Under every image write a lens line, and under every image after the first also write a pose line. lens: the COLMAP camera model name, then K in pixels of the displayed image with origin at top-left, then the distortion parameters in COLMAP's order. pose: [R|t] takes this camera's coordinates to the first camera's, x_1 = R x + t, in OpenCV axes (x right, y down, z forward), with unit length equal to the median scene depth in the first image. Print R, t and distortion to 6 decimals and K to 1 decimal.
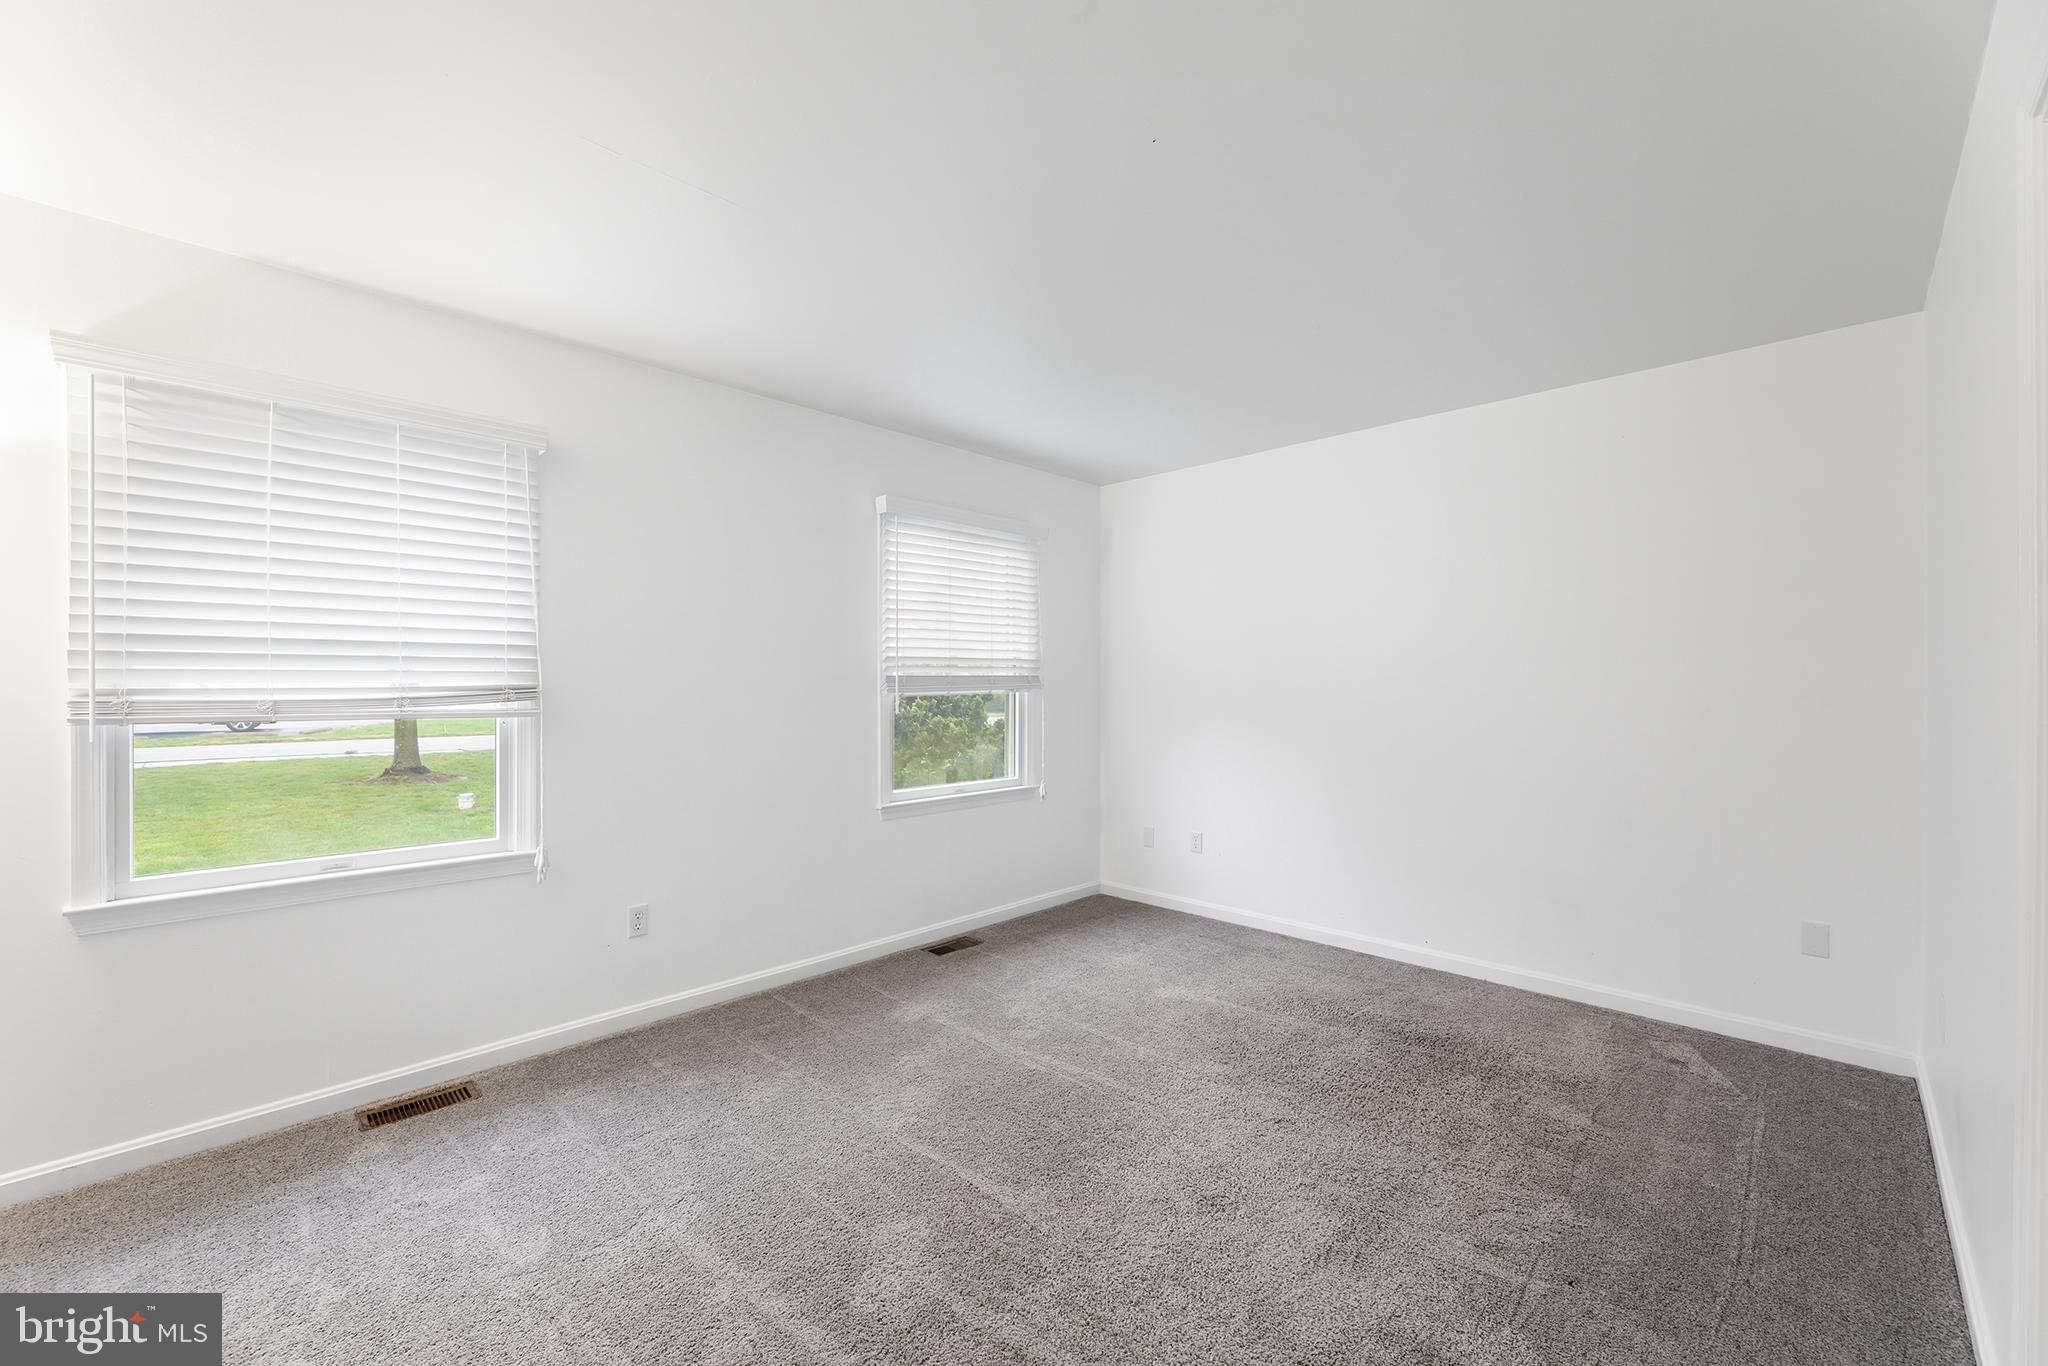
lens RADIAL K [[828.6, 0, 1028.1], [0, 828.6, 673.2], [0, 0, 1]] dist [0.001244, -0.000214]
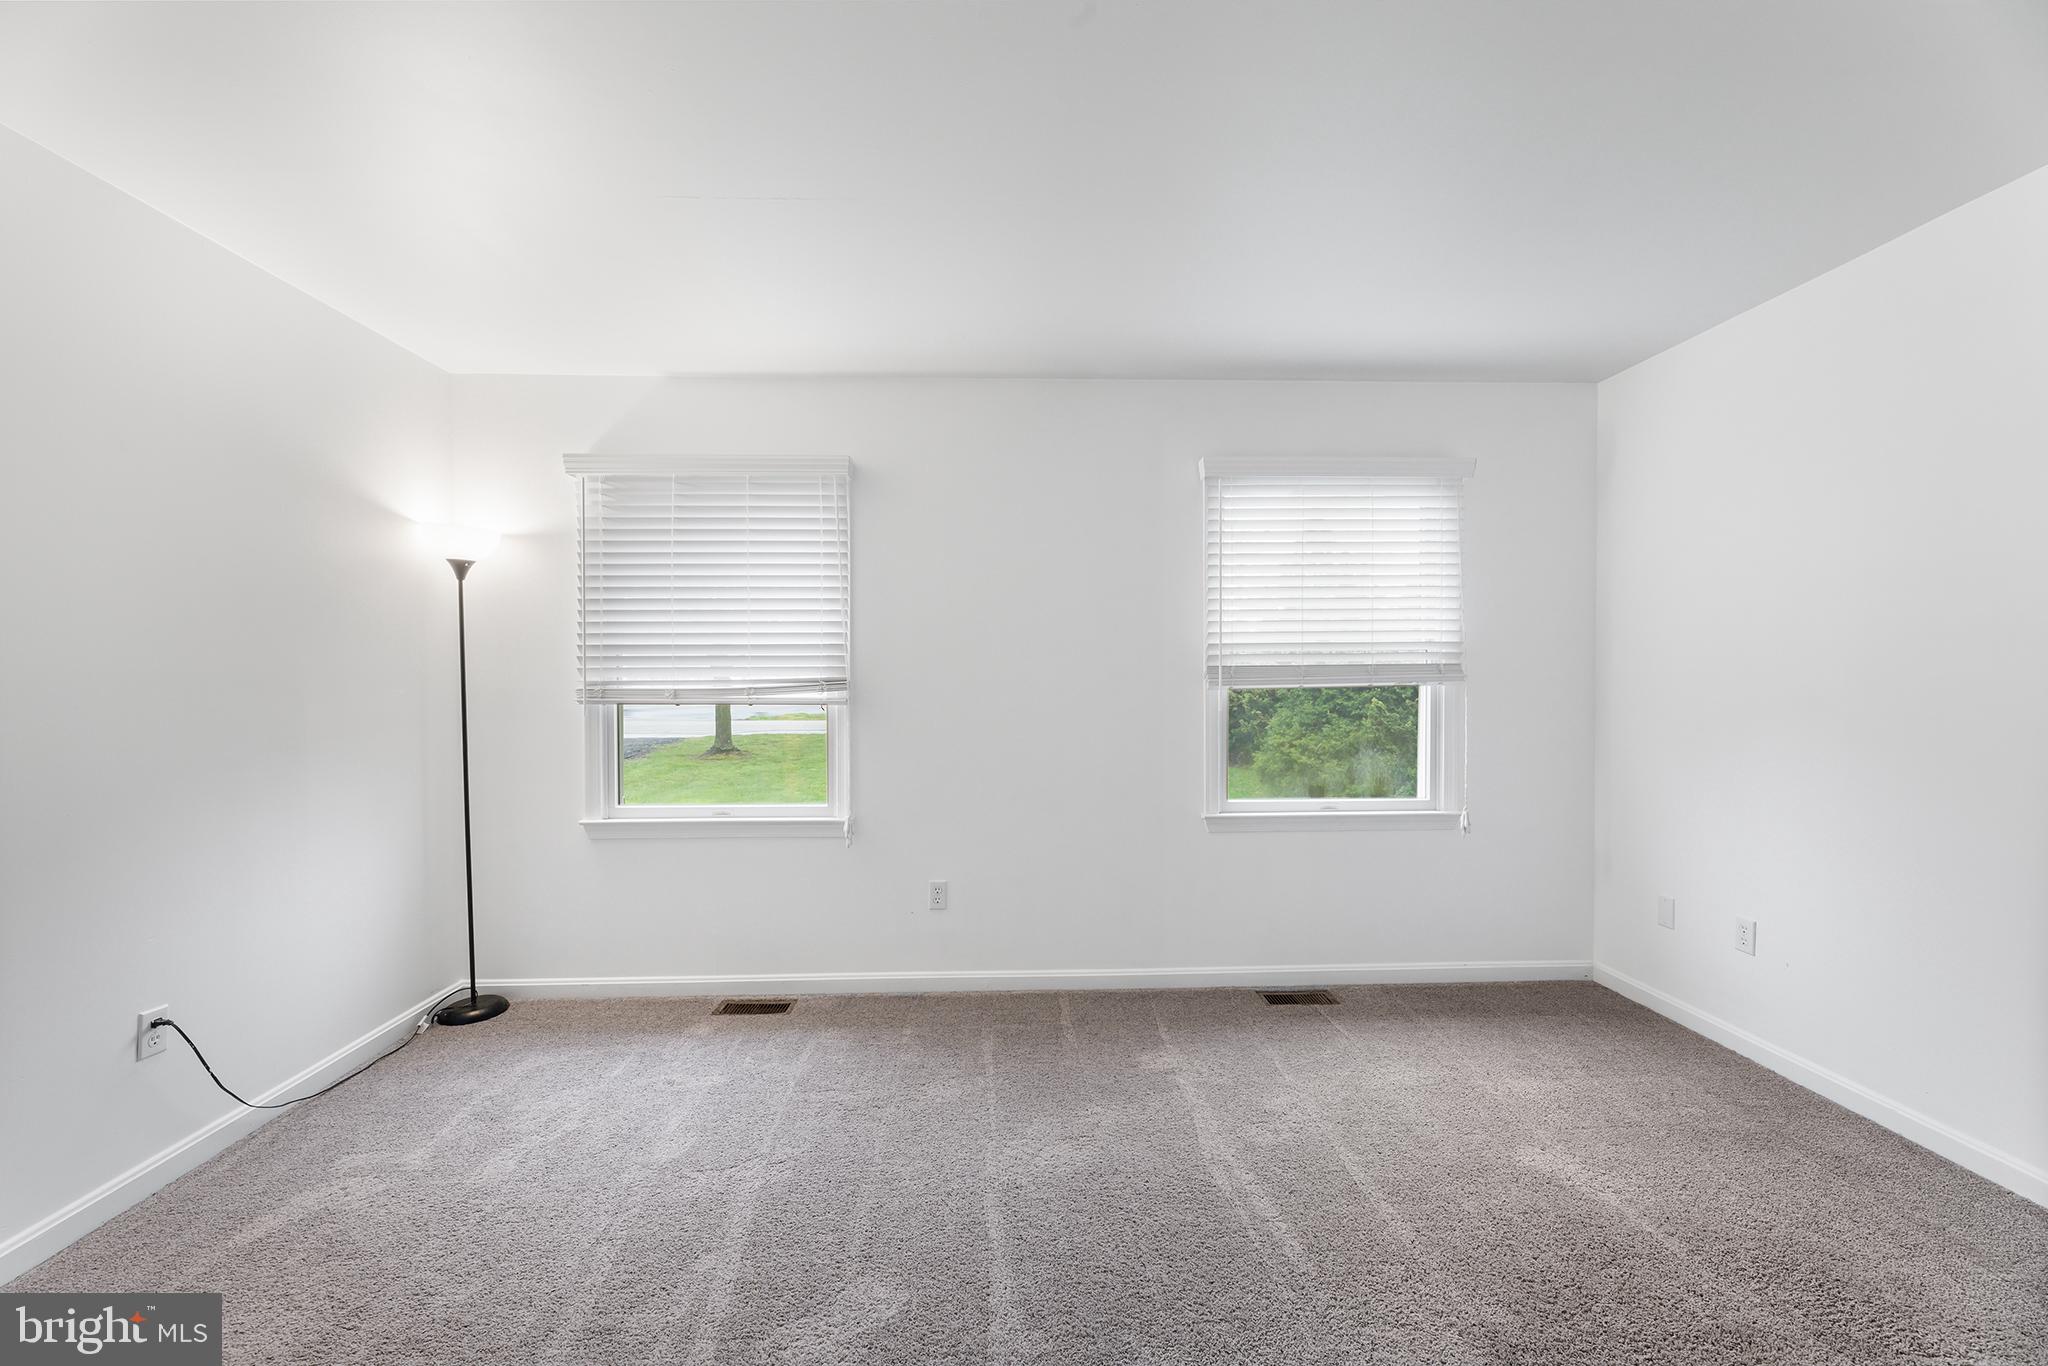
lens RADIAL K [[828.6, 0, 1028.1], [0, 828.6, 673.2], [0, 0, 1]] dist [0.001244, -0.000214]
pose [[0.722536, -0.002515, -0.691329, 0.378787], [0.012334, 0.999881, 0.009254, 0.000222], [0.691224, -0.015214, 0.722481, 0.315161]]
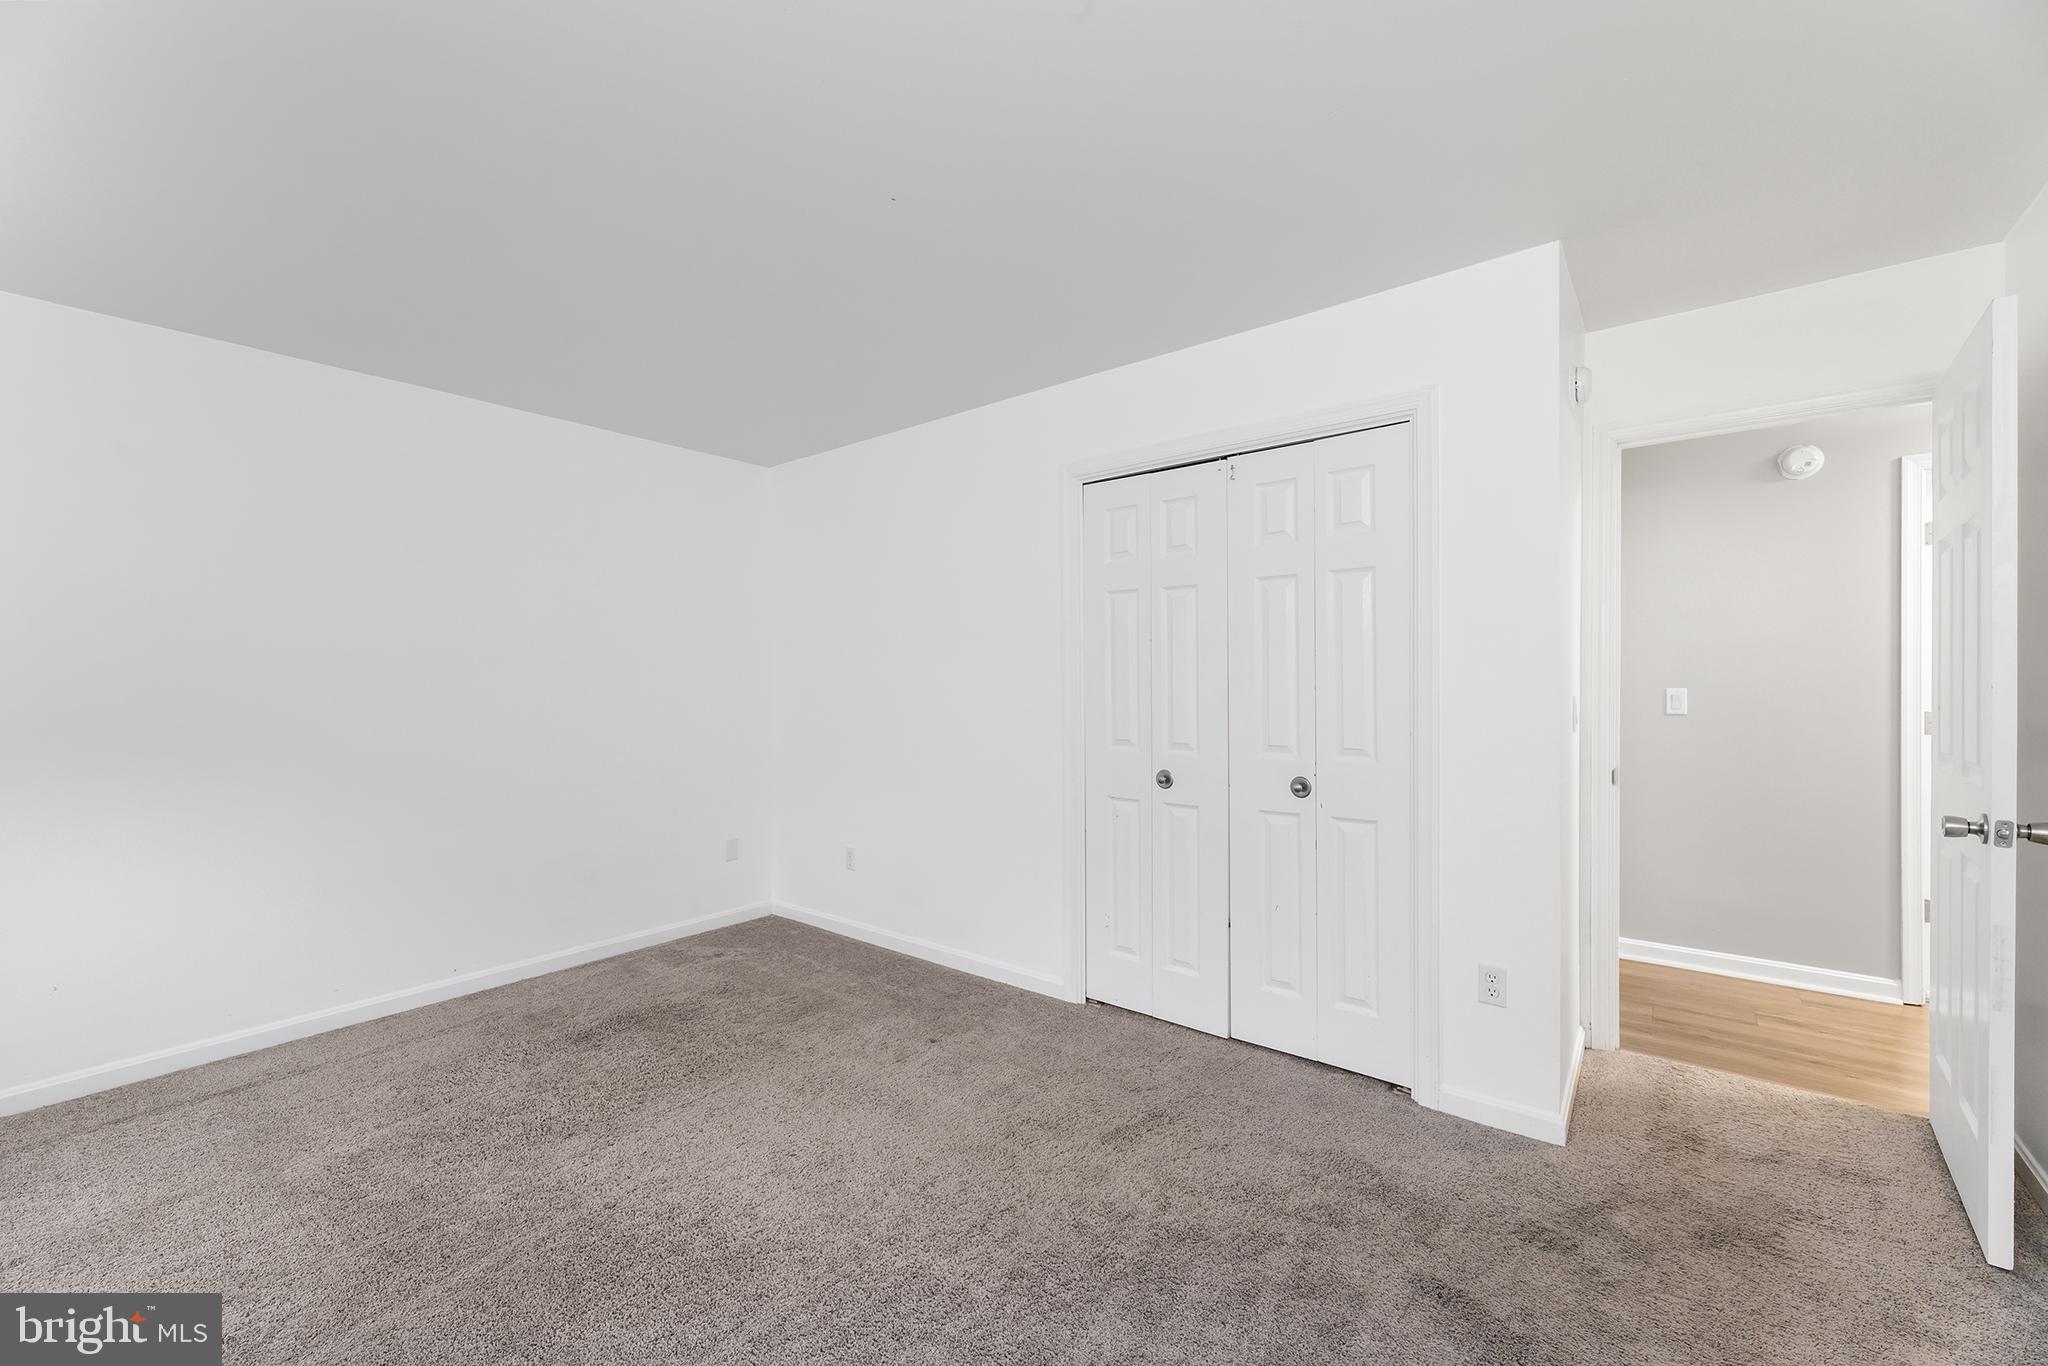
lens RADIAL K [[828.6, 0, 1028.1], [0, 828.6, 673.2], [0, 0, 1]] dist [0.001244, -0.000214]
pose [[-0.102683, 0.008710, 0.994676, -0.628540], [-0.002934, 0.999955, -0.009059, 0.005251], [-0.994710, -0.003849, -0.102652, 0.595830]]
